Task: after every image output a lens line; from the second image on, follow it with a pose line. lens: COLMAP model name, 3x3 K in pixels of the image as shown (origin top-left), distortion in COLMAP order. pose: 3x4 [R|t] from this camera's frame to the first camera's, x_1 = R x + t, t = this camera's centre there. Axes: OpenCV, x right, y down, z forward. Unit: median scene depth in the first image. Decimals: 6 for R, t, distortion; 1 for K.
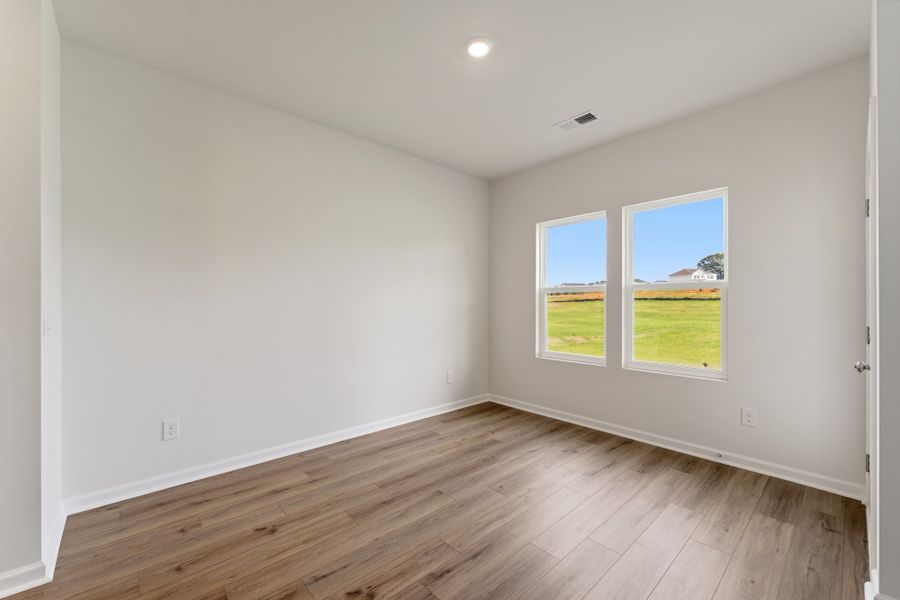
lens RADIAL K [[361.4, 0, 450.0], [0, 361.4, 300.0], [0, 0, 1]] dist [0.001142, 0.000062]
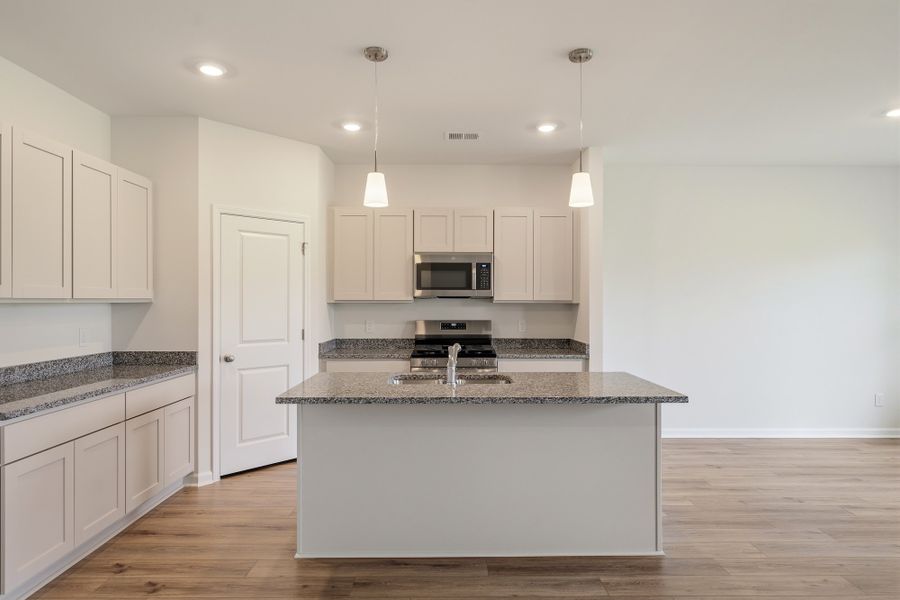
lens RADIAL K [[531.8, 0, 450.0], [0, 531.8, 300.0], [0, 0, 1]] dist [0.004111, 0.000818]
pose [[0.757687, 0.002003, -0.652615, 0.108033], [-0.000162, 0.999996, 0.002881, -0.069567], [0.652618, -0.002077, 0.757684, -1.340889]]
